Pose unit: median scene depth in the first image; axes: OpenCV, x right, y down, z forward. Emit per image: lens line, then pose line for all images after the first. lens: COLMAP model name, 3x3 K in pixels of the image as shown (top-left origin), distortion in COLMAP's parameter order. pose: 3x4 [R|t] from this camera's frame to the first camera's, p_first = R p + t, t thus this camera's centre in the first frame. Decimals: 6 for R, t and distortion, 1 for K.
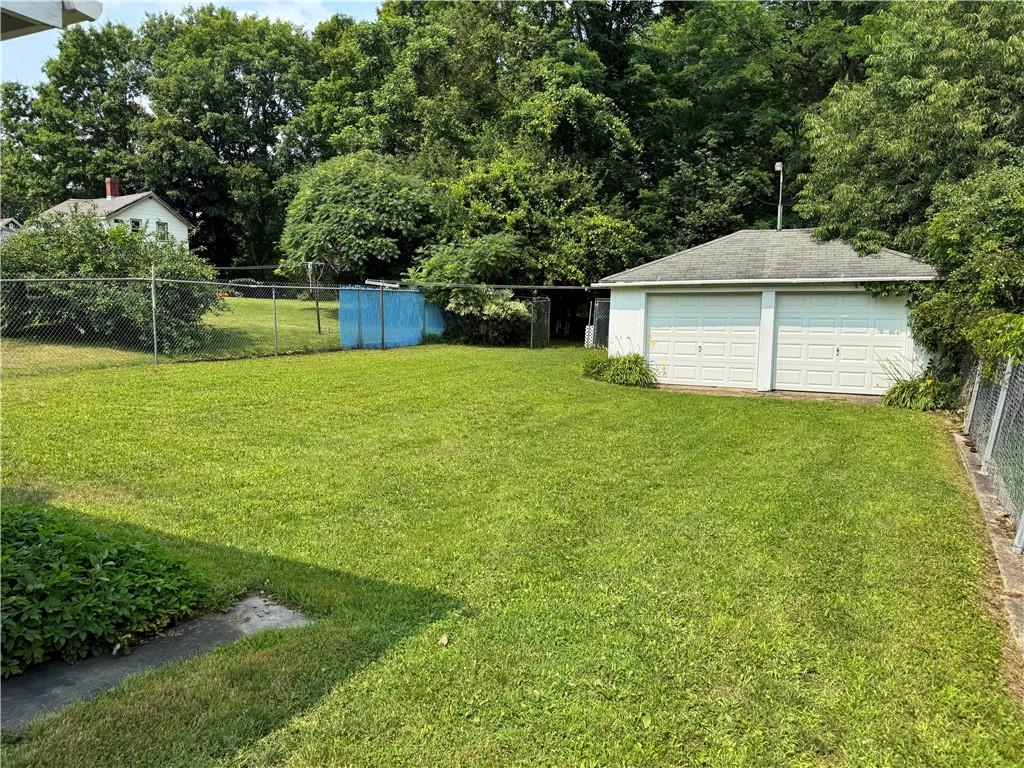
lens RADIAL K [[721.2, 0, 513.0], [0, 721.2, 386.6], [0, 0, 1]] dist [0.098882, -0.109110]
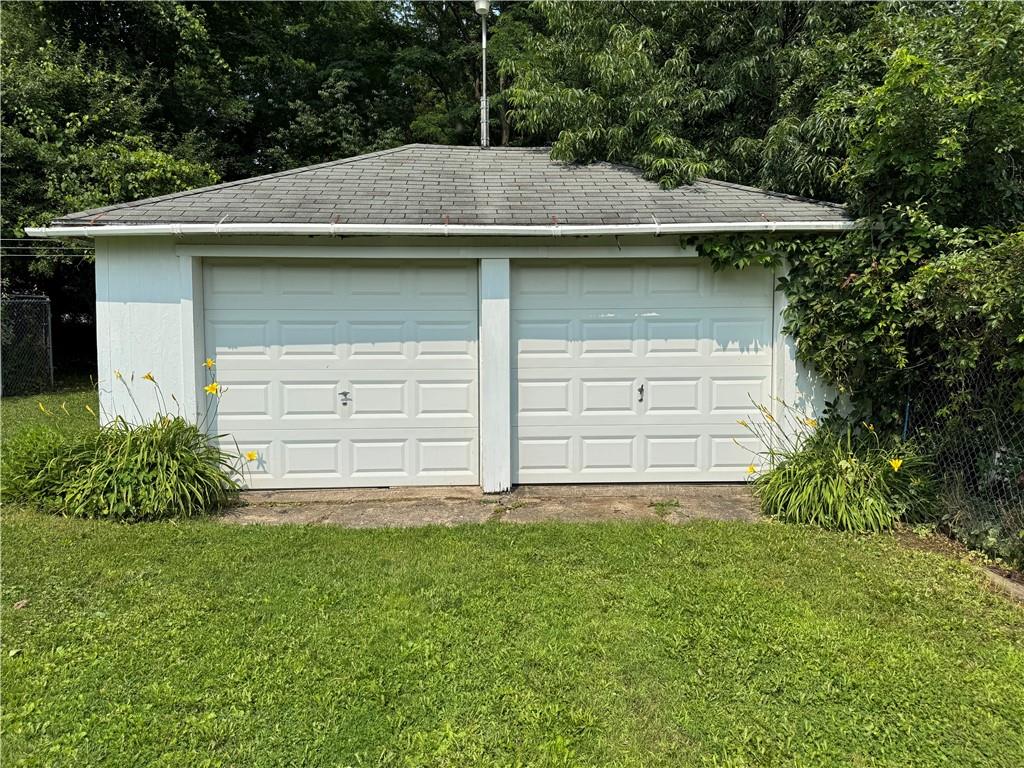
lens RADIAL K [[721.2, 0, 508.9], [0, 721.2, 389.2], [0, 0, 1]] dist [0.098882, -0.109110]
pose [[0.889936, -0.051213, 0.453201, 0.142089], [0.062578, 0.997989, -0.010107, -0.043331], [-0.451772, 0.037355, 0.891351, 0.544320]]
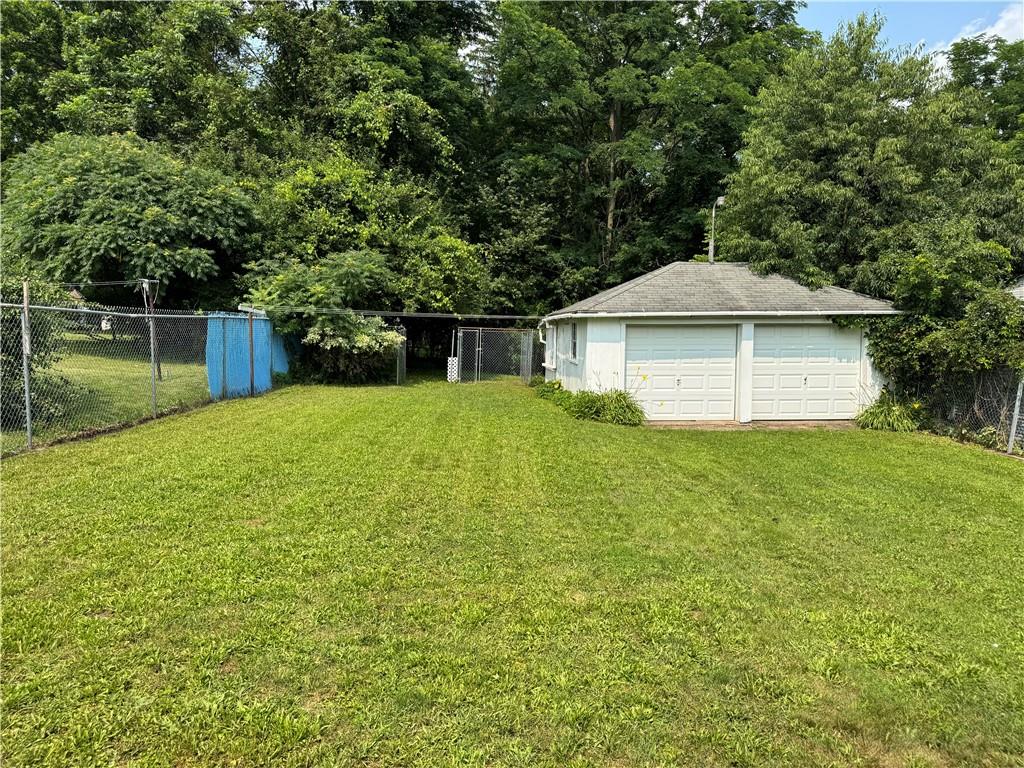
lens RADIAL K [[721.2, 0, 519.6], [0, 721.2, 390.0], [0, 0, 1]] dist [0.098882, -0.109110]
pose [[0.873987, -0.045871, 0.483780, -0.364723], [0.058586, 0.998220, -0.011191, -0.039632], [-0.482405, 0.038124, 0.875118, 0.237667]]
